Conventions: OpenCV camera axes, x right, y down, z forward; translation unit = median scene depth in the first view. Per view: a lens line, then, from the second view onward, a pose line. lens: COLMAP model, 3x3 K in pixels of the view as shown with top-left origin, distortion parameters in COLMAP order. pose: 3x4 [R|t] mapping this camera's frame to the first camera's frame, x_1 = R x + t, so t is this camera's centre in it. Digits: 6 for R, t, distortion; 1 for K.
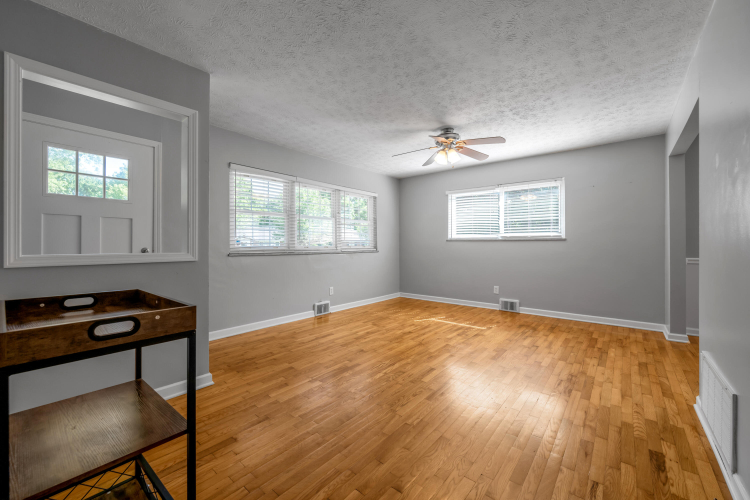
lens RADIAL K [[304.1, 0, 385.6], [0, 304.1, 242.5], [0, 0, 1]] dist [-0.001776, -0.000204]
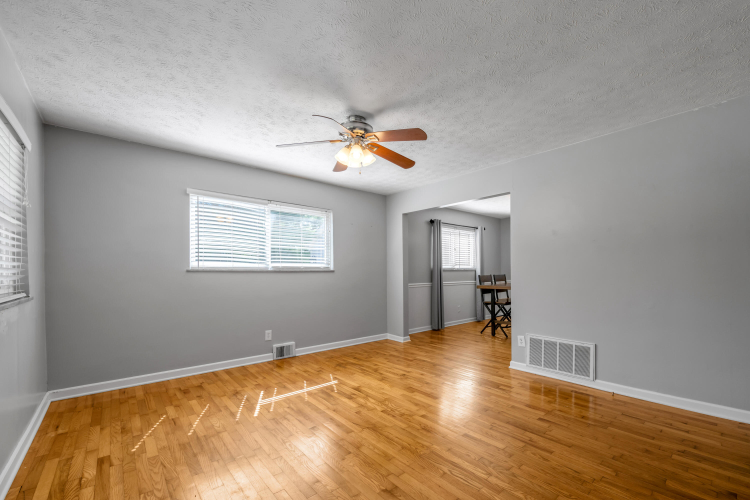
lens RADIAL K [[311.5, 0, 385.7], [0, 311.5, 280.3], [0, 0, 1]] dist [0.002621, 0.000427]
pose [[0.178901, -0.025844, 0.983528, -0.502035], [-0.003700, 0.999630, 0.026940, -0.010499], [-0.983860, -0.008459, 0.178739, 0.784260]]
